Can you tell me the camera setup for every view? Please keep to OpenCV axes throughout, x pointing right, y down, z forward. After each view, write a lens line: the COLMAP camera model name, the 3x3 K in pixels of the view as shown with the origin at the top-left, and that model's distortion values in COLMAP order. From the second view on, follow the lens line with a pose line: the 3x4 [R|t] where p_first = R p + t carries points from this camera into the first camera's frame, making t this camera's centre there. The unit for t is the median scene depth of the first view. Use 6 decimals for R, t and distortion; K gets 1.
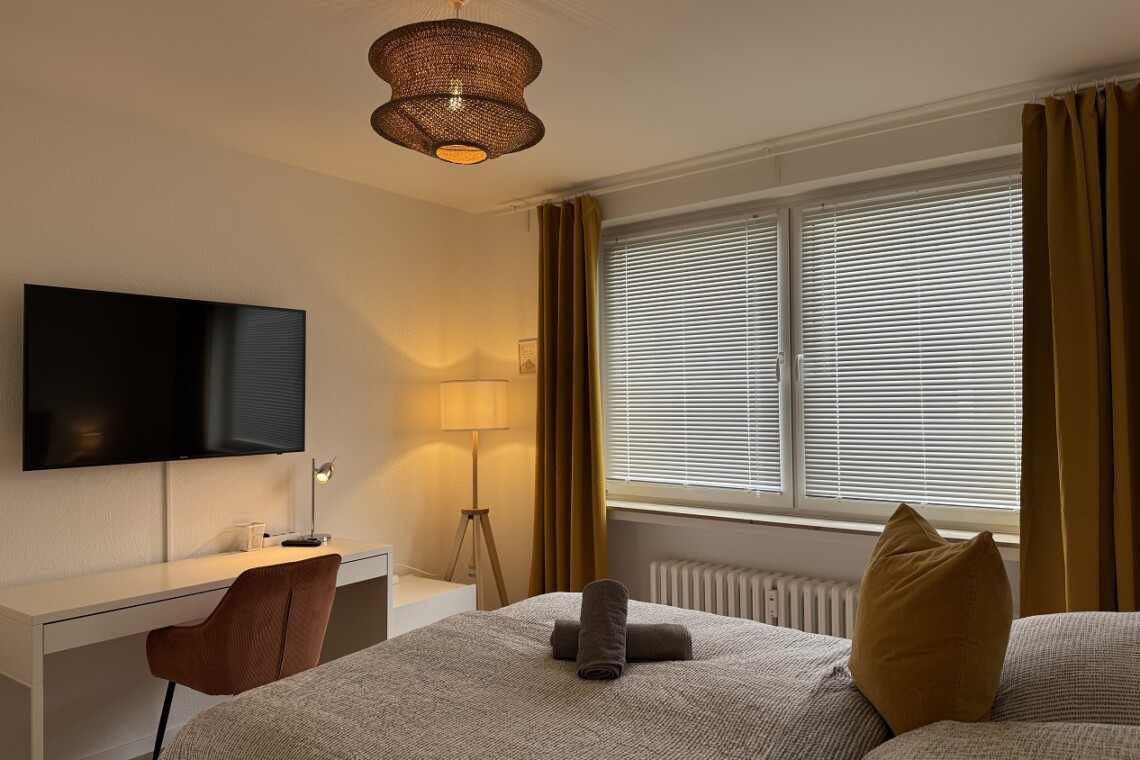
lens RADIAL K [[765.1, 0, 570.0], [0, 765.1, 380.0], [0, 0, 1]] dist [-0.002154, -0.001456]
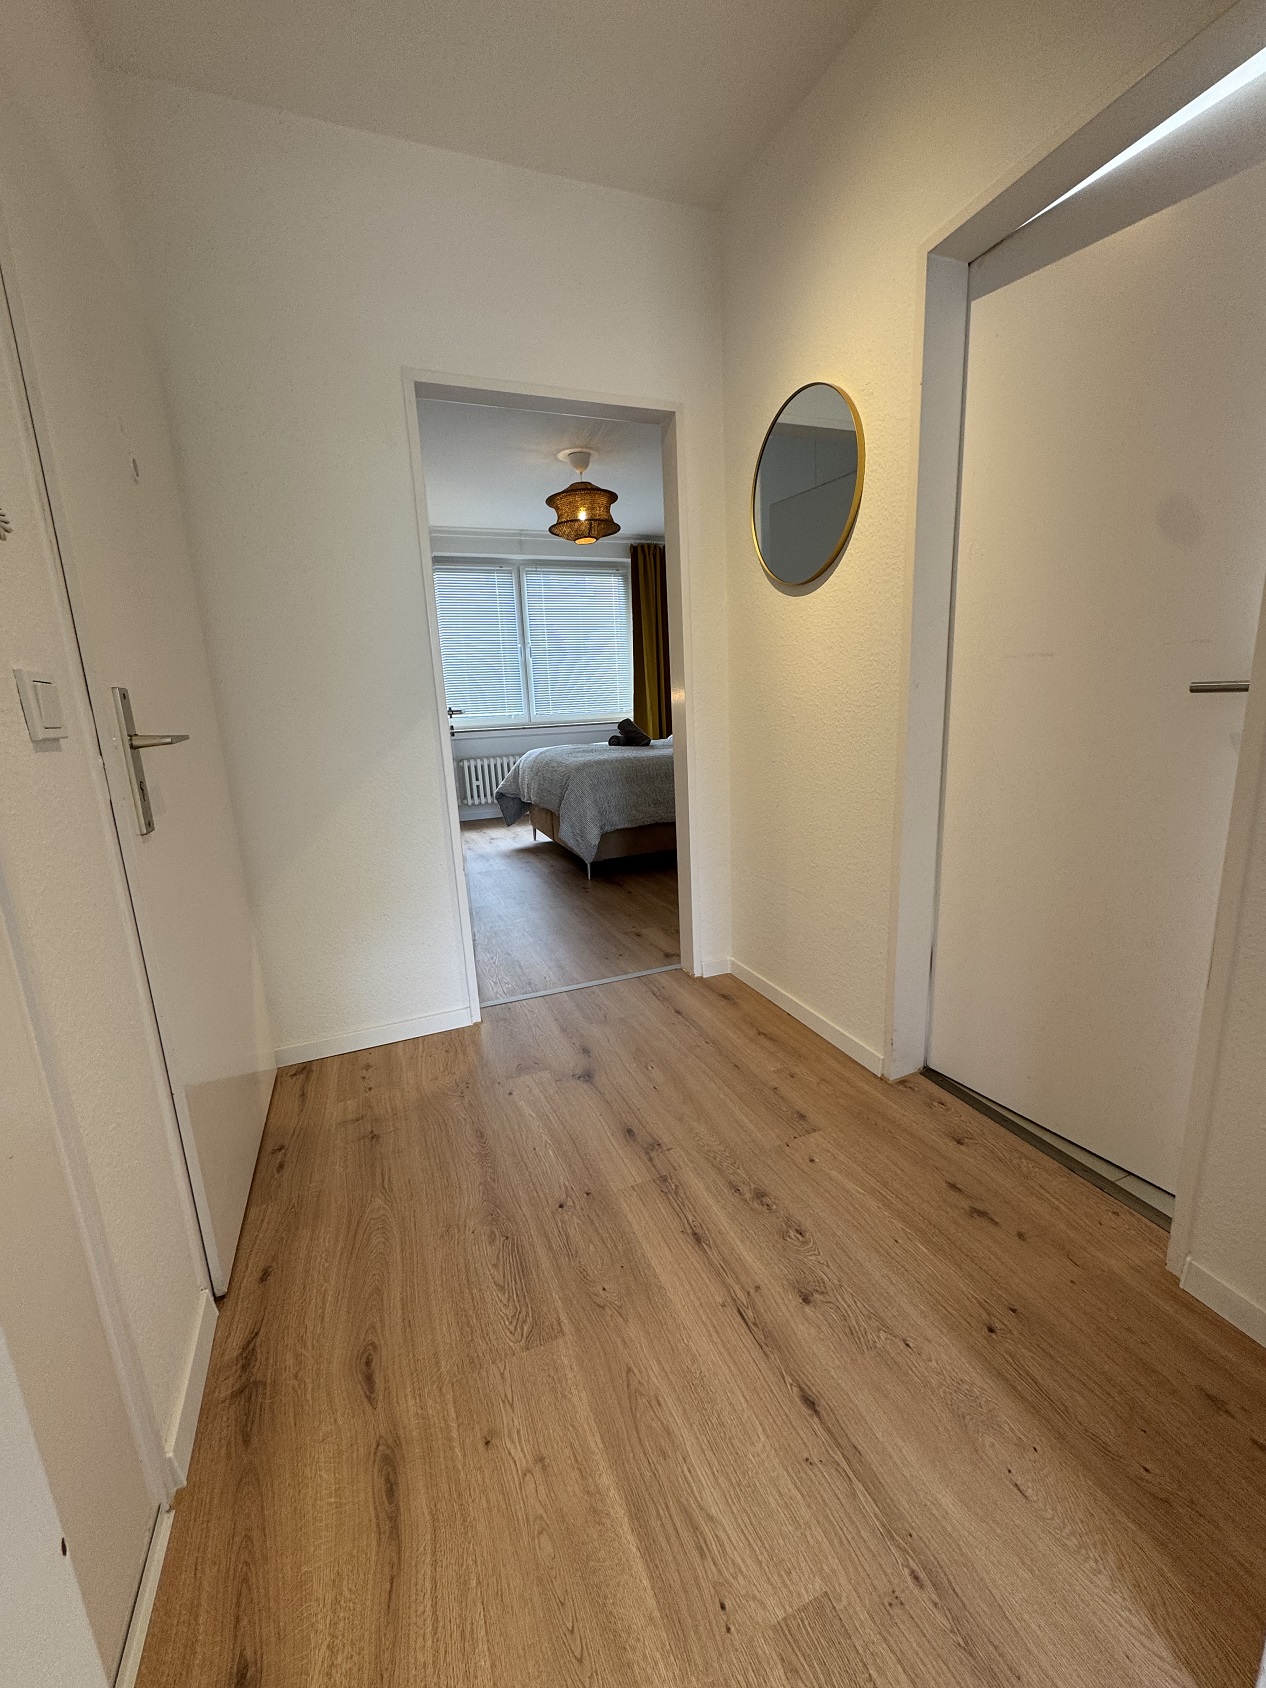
lens RADIAL K [[674.4, 0, 633.0], [0, 674.4, 844.0], [0, 0, 1]] dist [-0.001128, -0.000539]
pose [[0.542903, -0.202752, 0.814953, -1.396211], [0.013201, 0.972359, 0.233118, 0.084273], [-0.839692, -0.115802, 0.530573, -0.293809]]
